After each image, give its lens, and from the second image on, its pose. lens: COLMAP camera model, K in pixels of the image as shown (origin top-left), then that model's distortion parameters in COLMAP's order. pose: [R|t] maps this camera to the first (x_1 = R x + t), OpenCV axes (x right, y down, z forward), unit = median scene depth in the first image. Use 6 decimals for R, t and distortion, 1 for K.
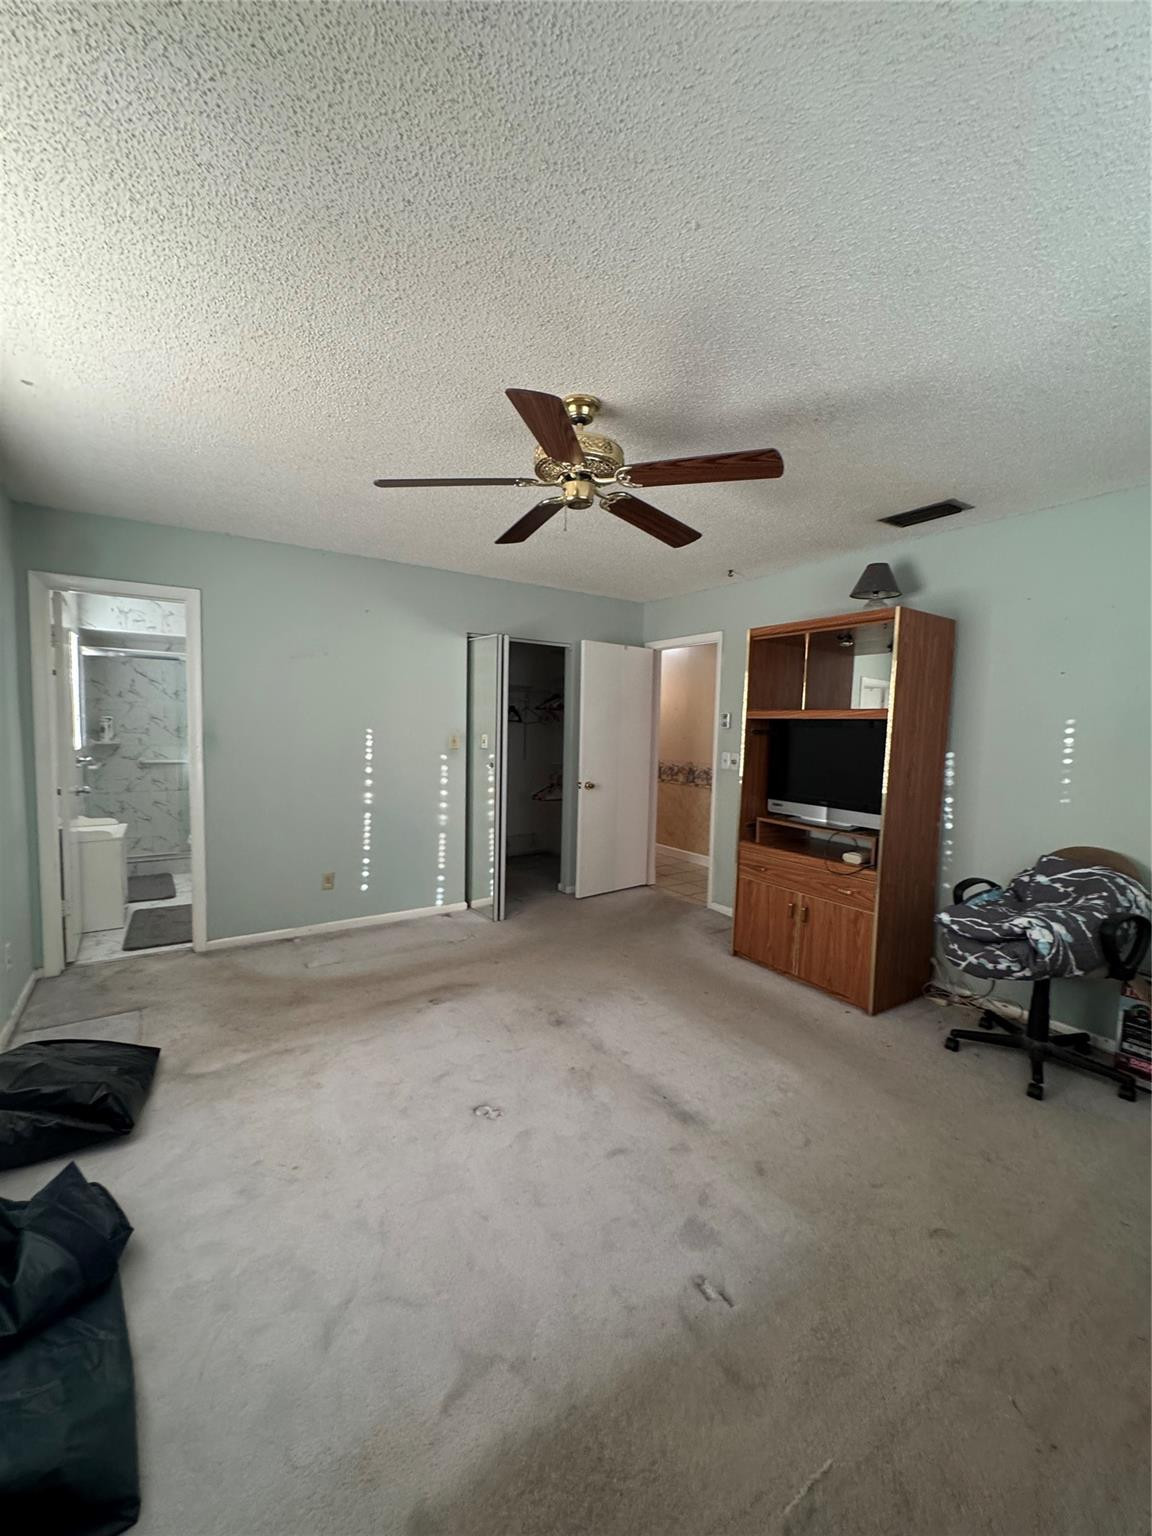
lens RADIAL K [[618.7, 0, 571.3], [0, 618.7, 767.5], [0, 0, 1]] dist [-0.001789, -0.000080]
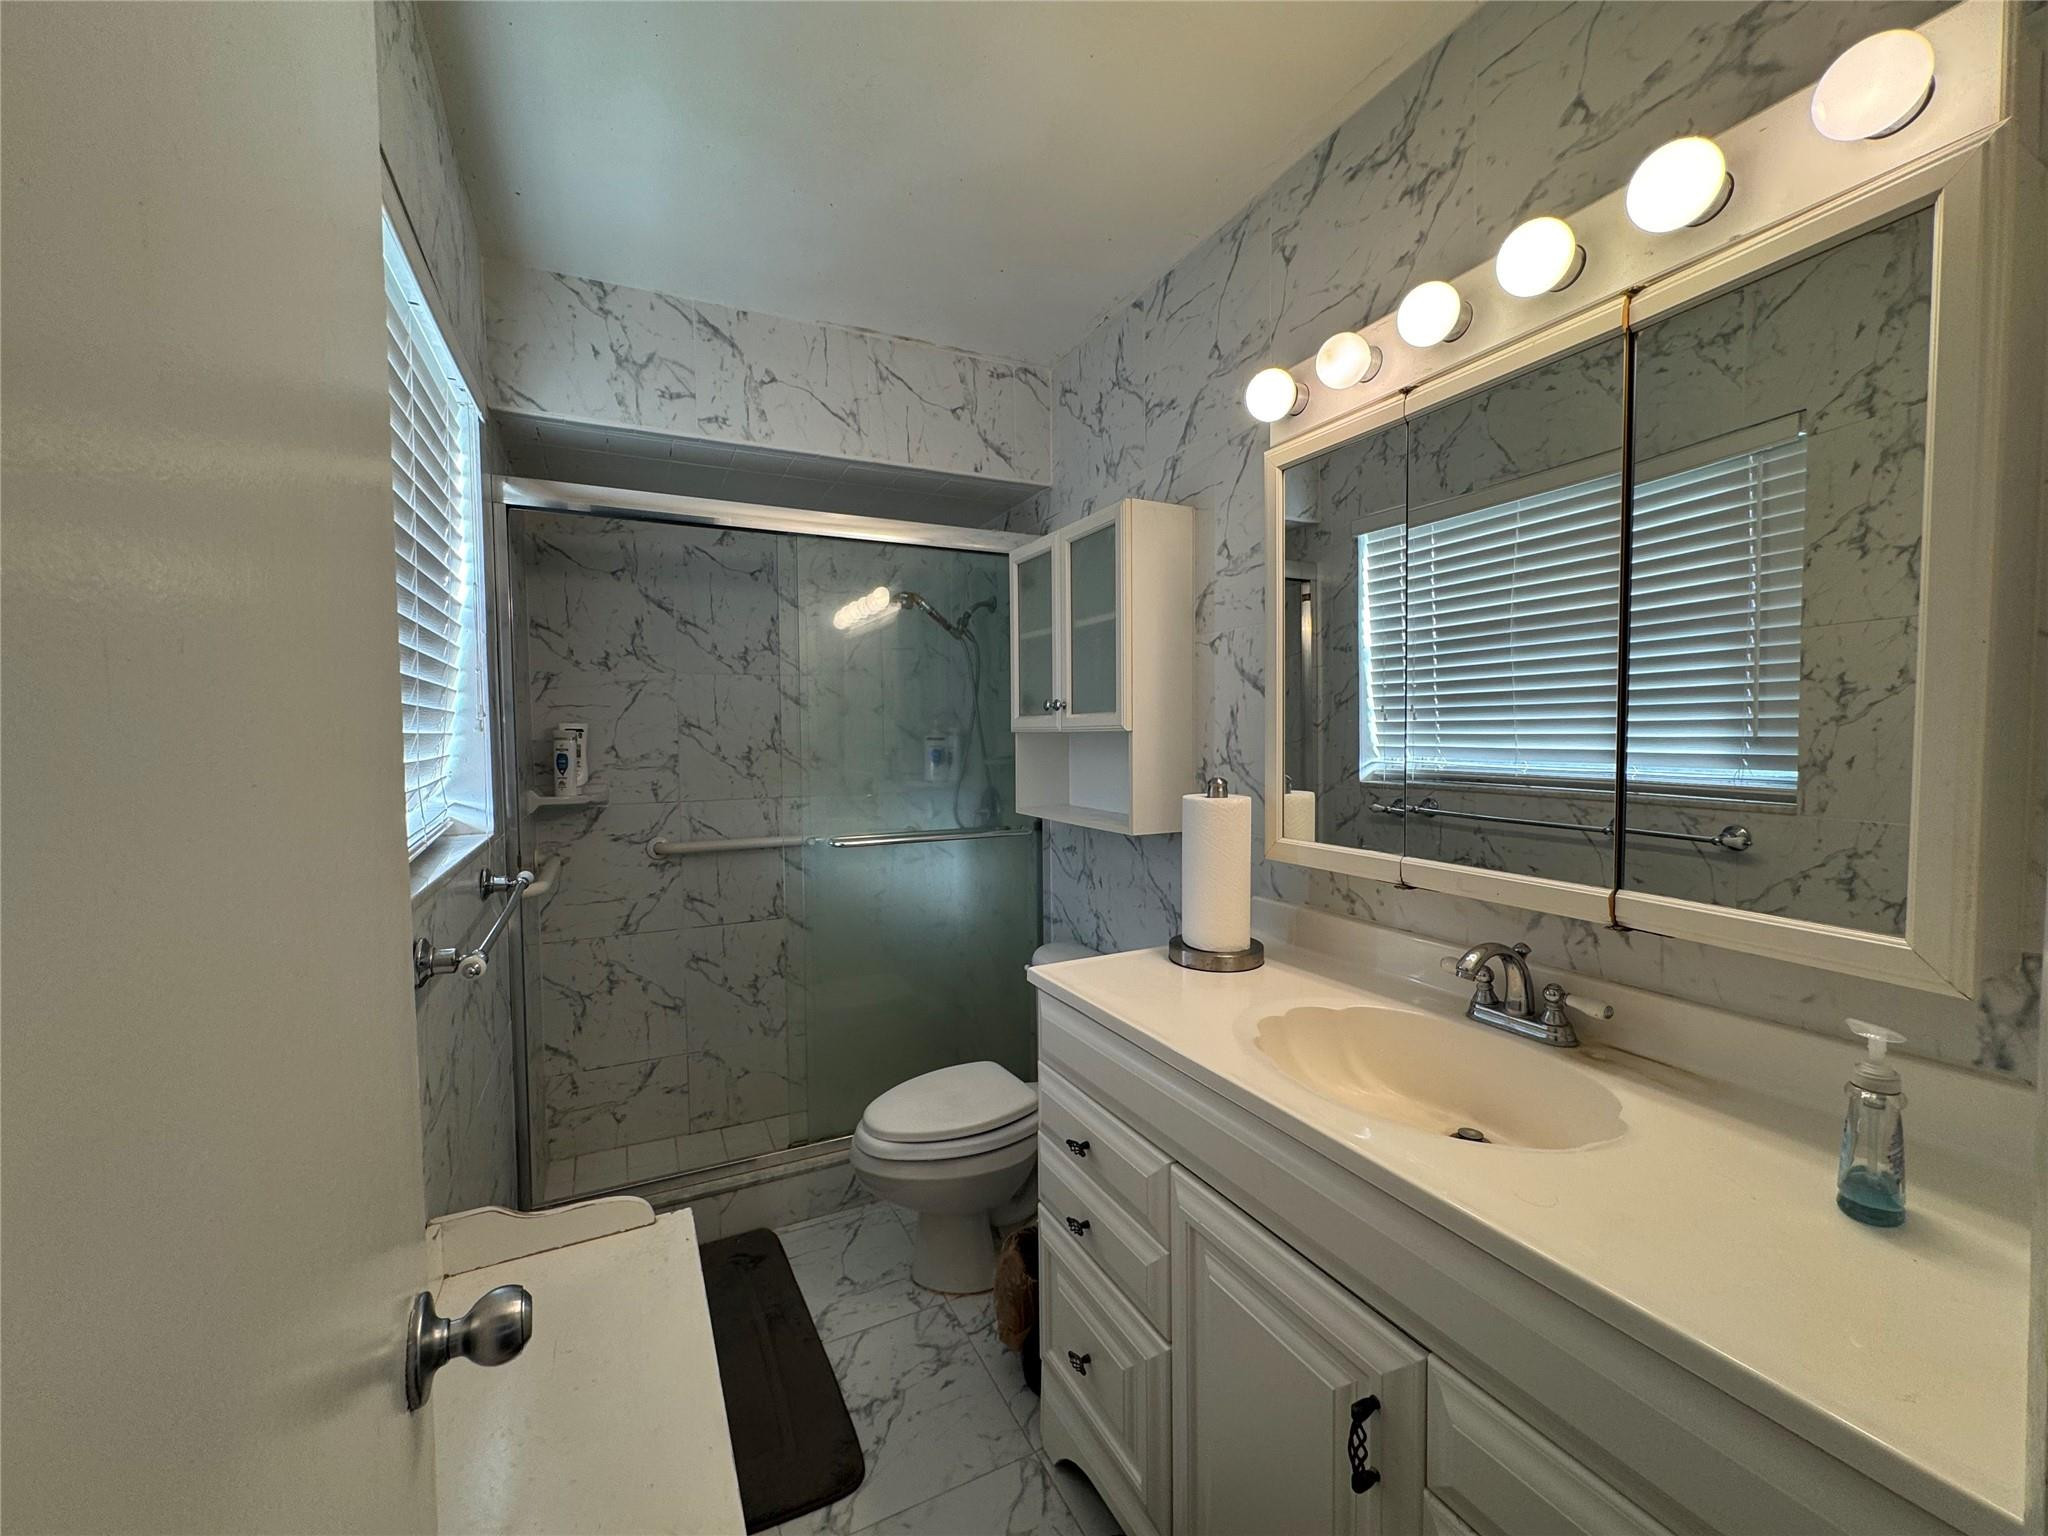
lens RADIAL K [[824.9, 0, 1029.2], [0, 824.9, 767.8], [0, 0, 1]] dist [-0.001789, -0.000080]
pose [[0.991975, -0.015959, -0.125426, -0.429162], [0.013073, 0.999631, -0.023798, -0.042251], [0.125759, 0.021967, 0.991818, 0.560682]]
